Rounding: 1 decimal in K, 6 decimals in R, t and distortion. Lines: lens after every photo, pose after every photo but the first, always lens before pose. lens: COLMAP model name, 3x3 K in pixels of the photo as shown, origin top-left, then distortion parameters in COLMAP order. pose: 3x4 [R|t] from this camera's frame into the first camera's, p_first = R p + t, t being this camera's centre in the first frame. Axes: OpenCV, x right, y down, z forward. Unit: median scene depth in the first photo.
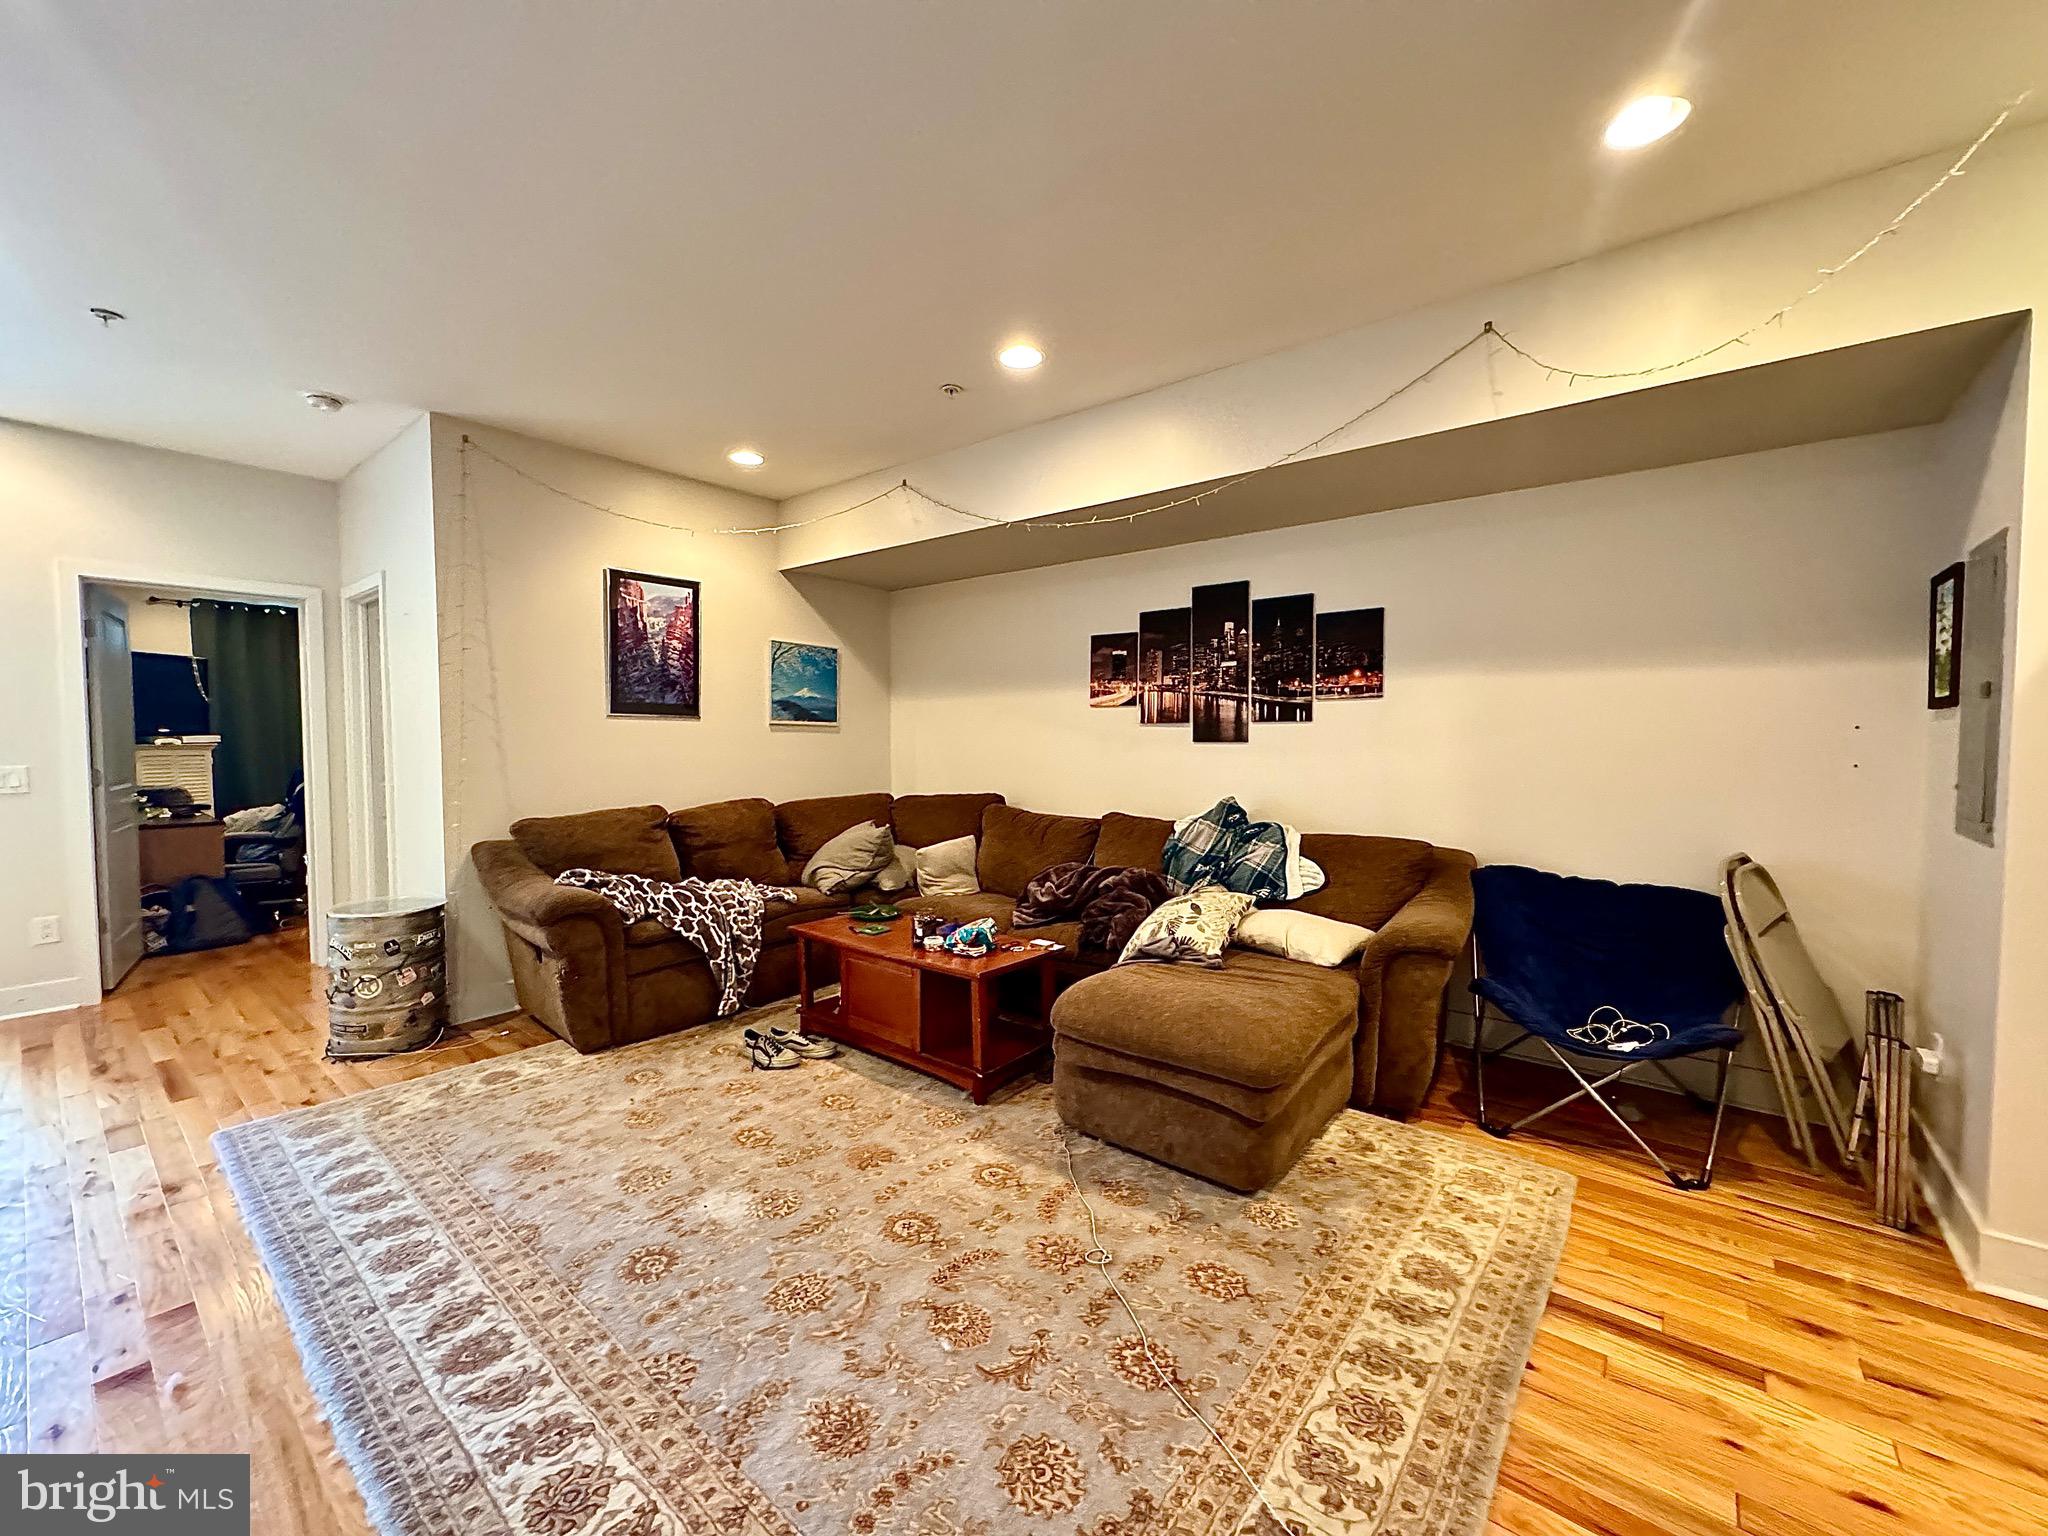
lens RADIAL K [[817.1, 0, 1026.8], [0, 817.1, 768.2], [0, 0, 1]] dist [-0.001324, 0.000008]
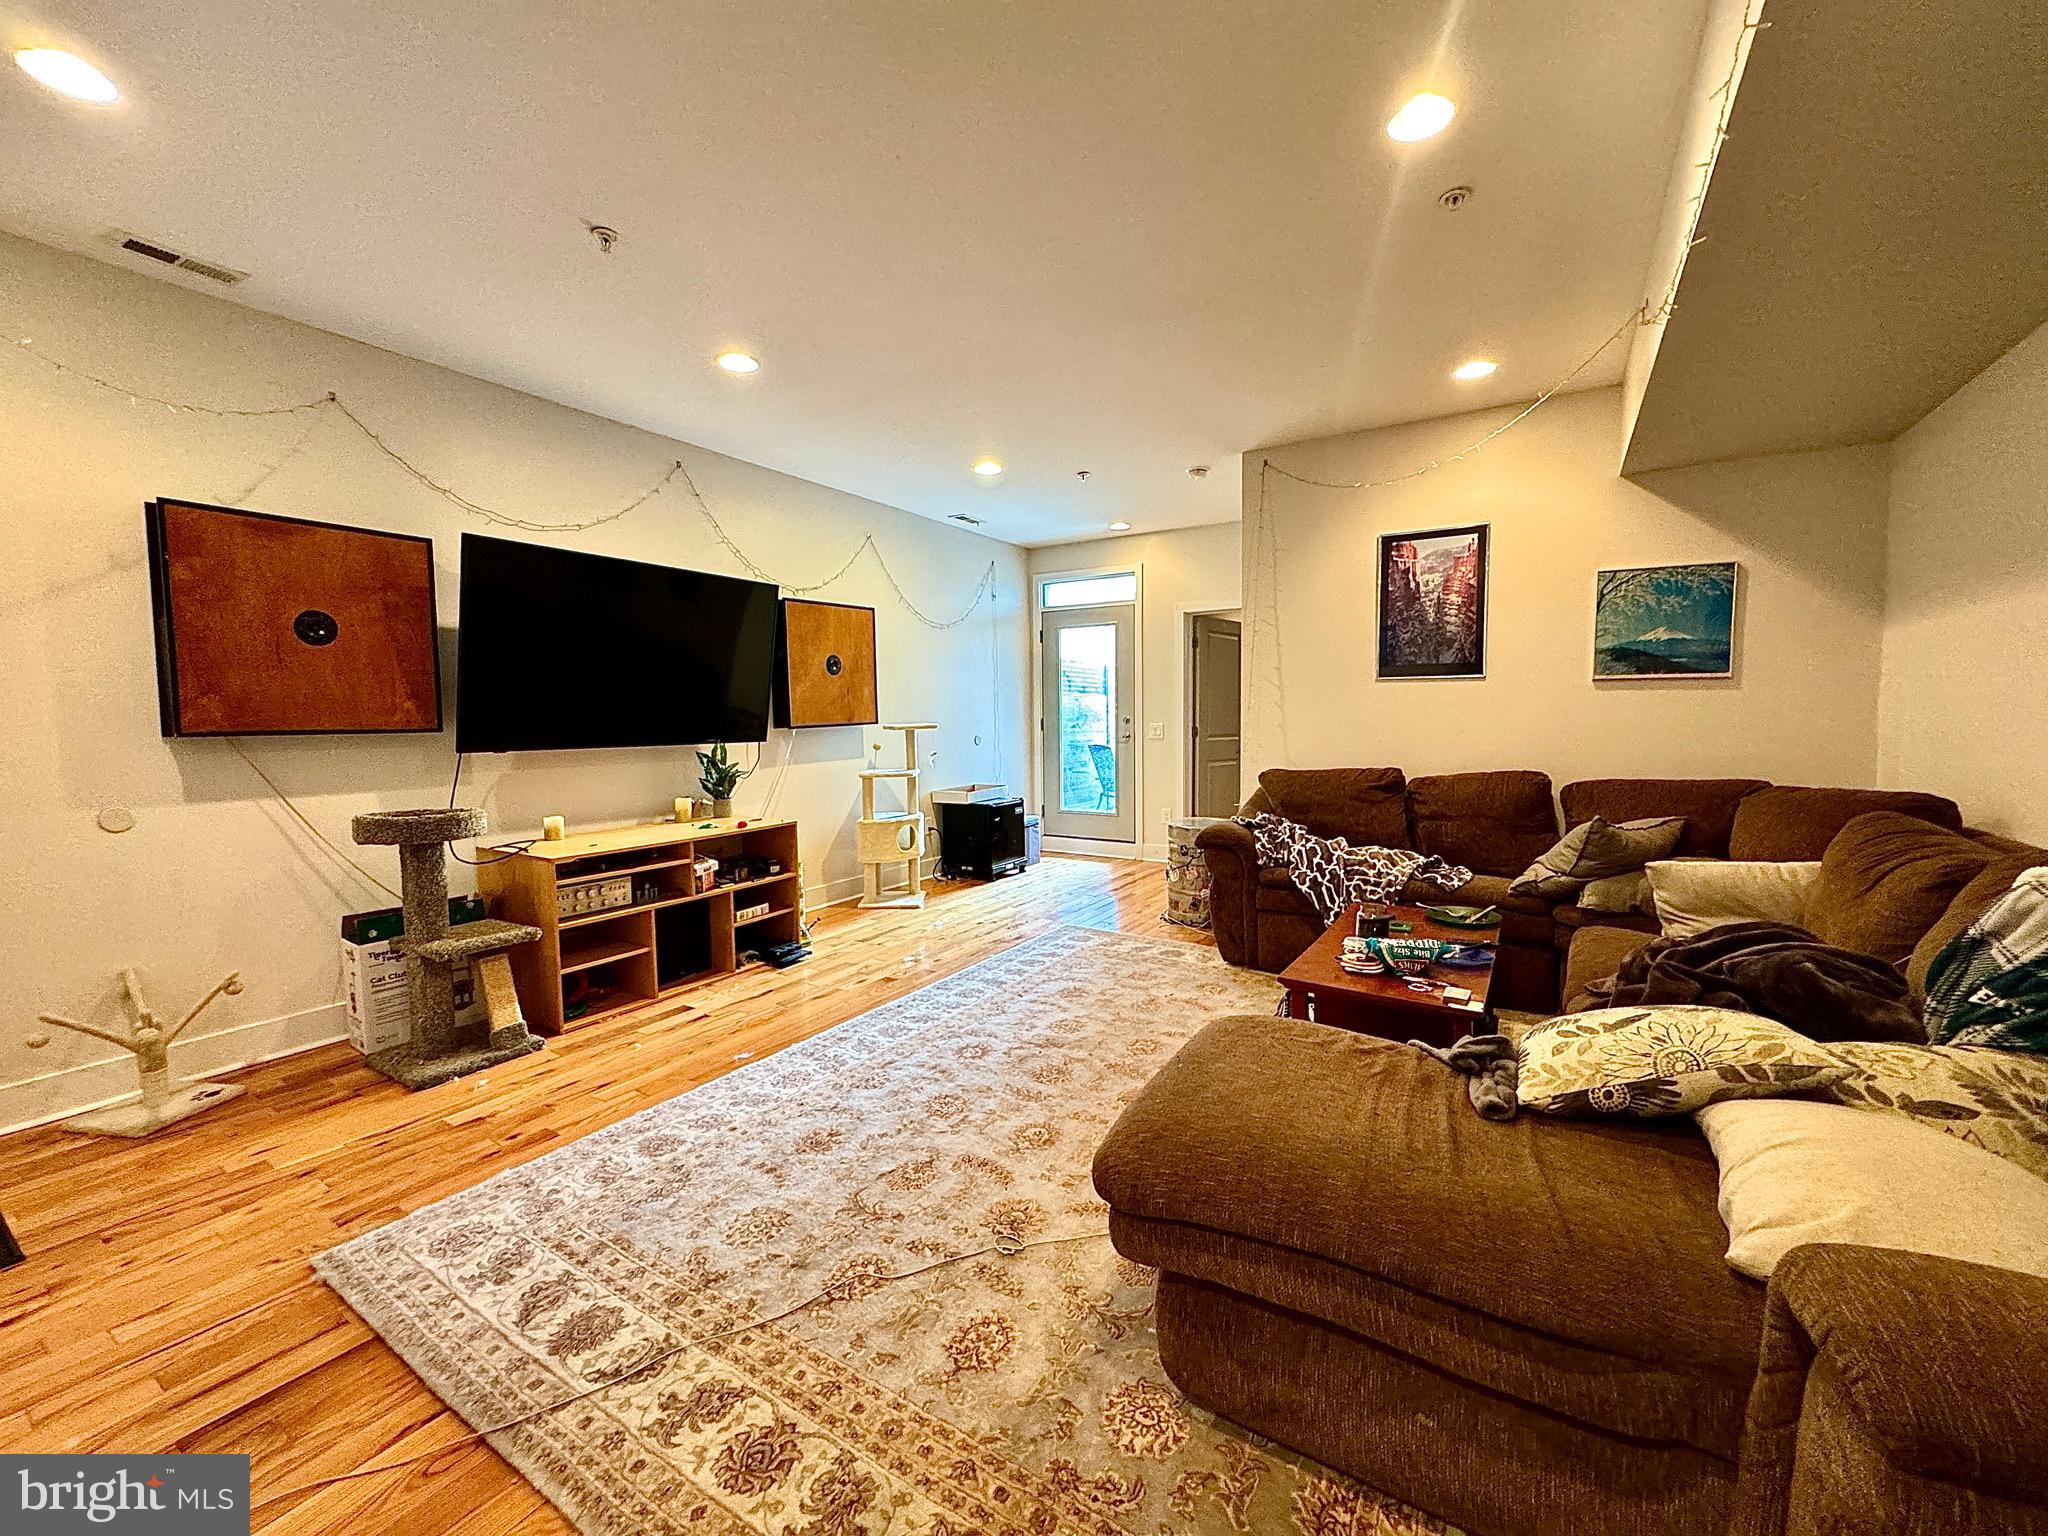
lens RADIAL K [[817.6, 0, 1024.0], [0, 817.6, 768.0], [0, 0, 1]] dist [-0.001384, 0.000020]
pose [[0.113822, 0.057520, -0.991835, 0.600136], [-0.032715, 0.997998, 0.054123, 0.008290], [0.992962, 0.026288, 0.115476, 0.554957]]
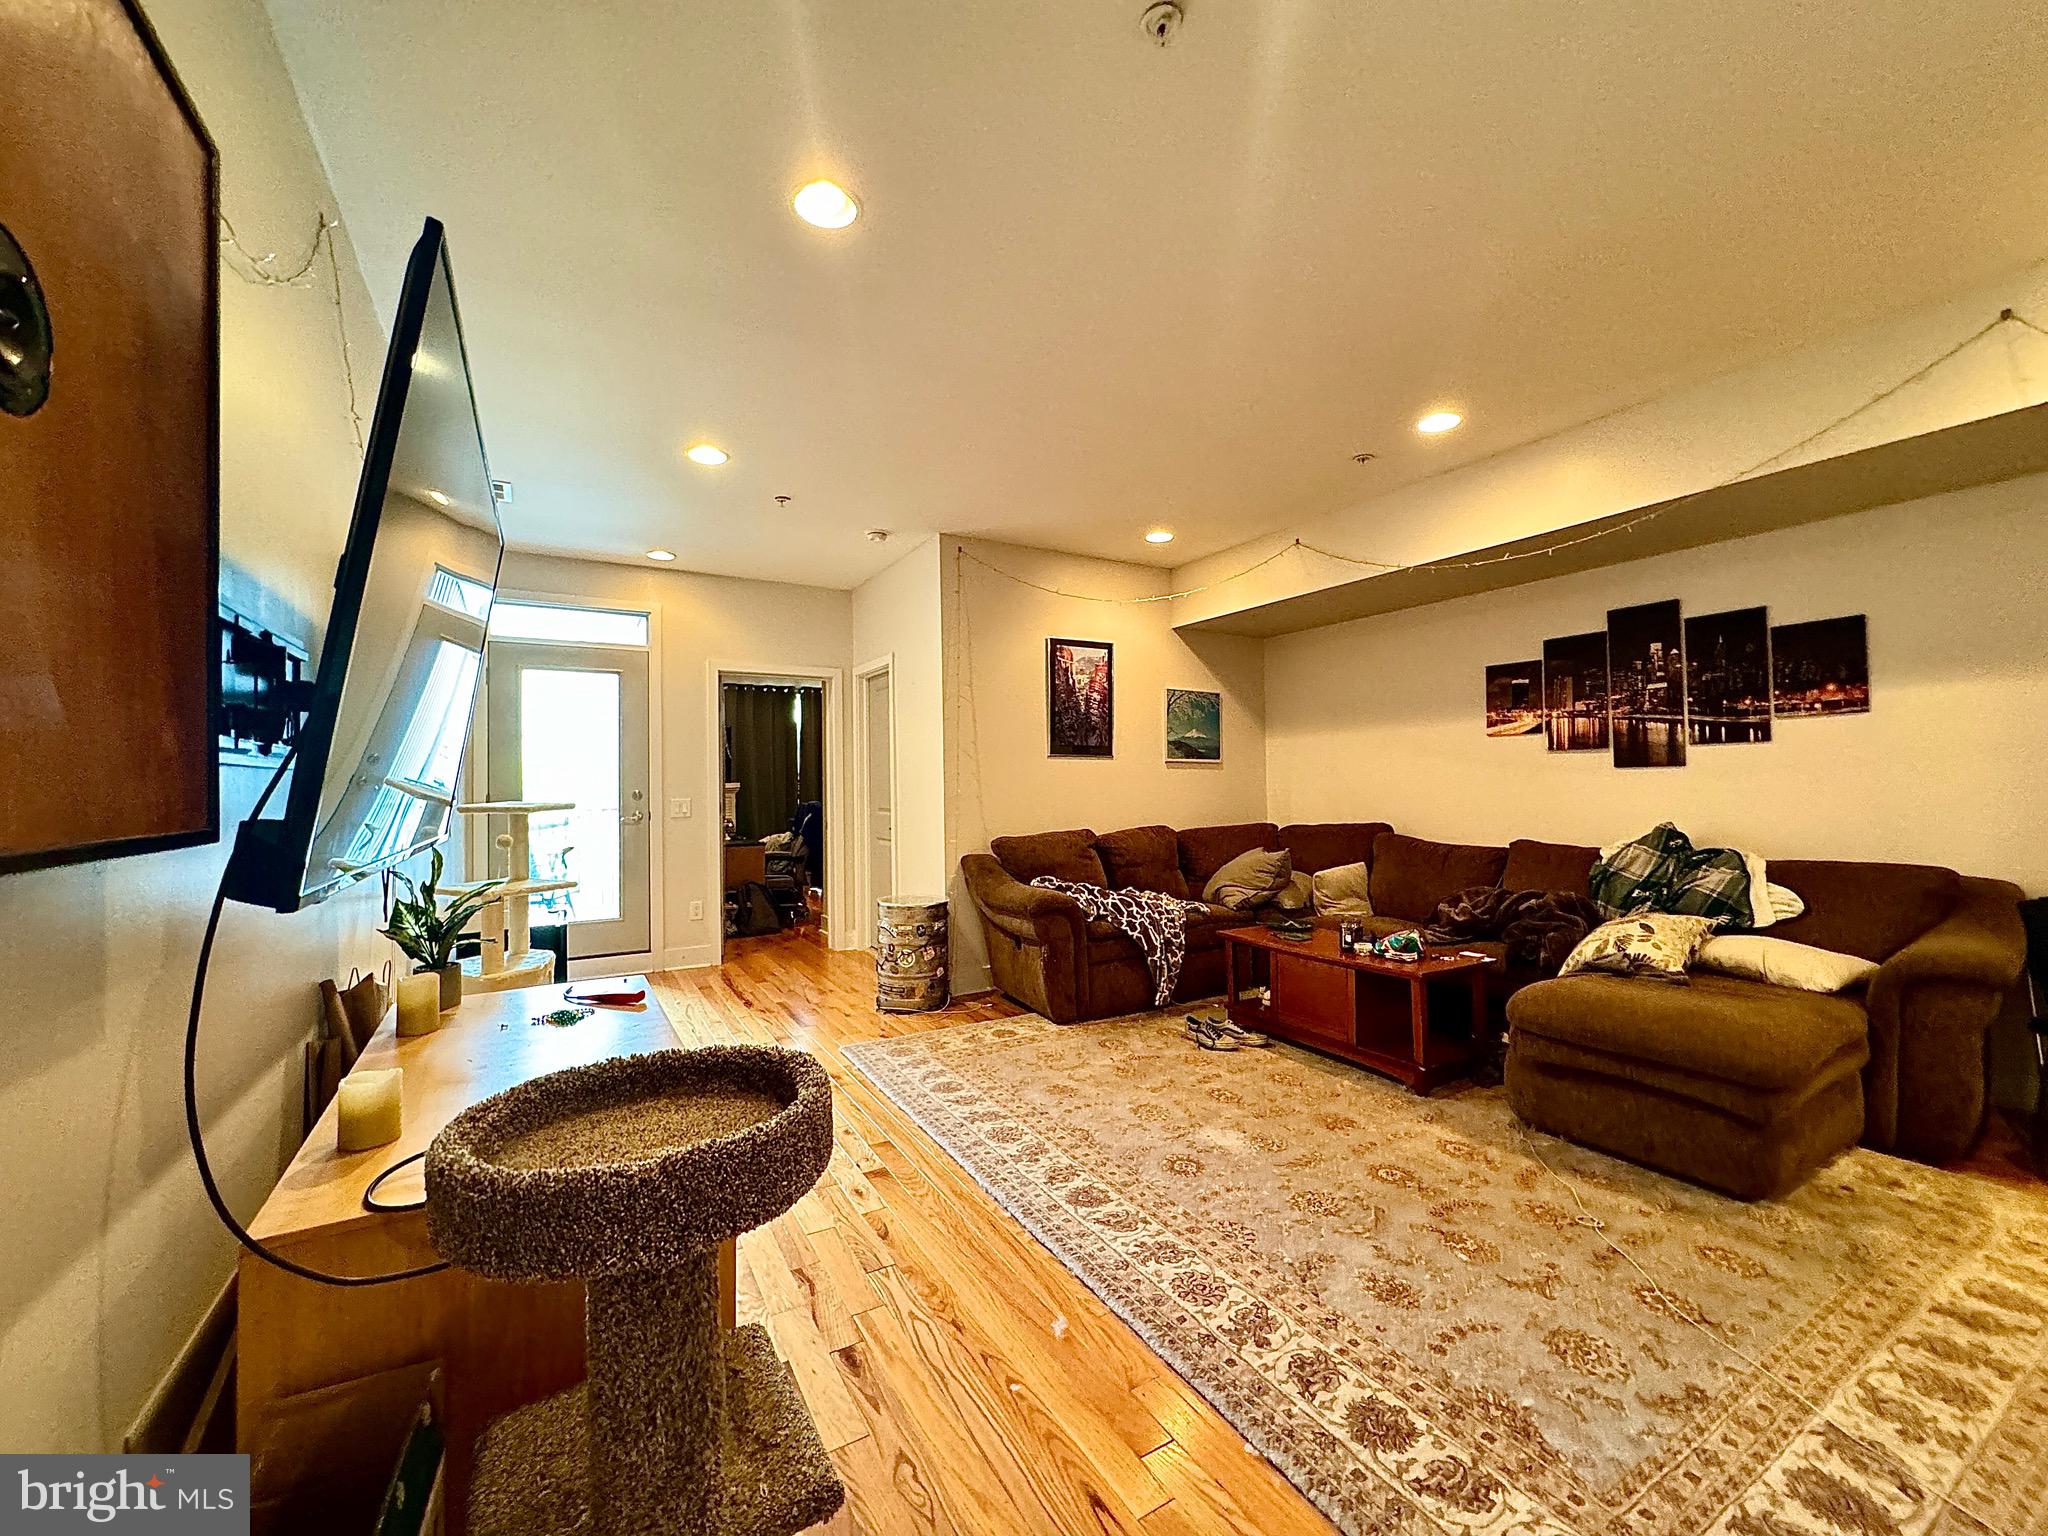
lens RADIAL K [[817.1, 0, 1026.8], [0, 817.1, 768.2], [0, 0, 1]] dist [-0.001324, 0.000008]
pose [[0.934608, -0.020999, -0.355060, -0.135247], [0.000073, 0.998267, -0.058848, 0.033281], [0.355680, 0.054974, 0.932990, -0.201433]]
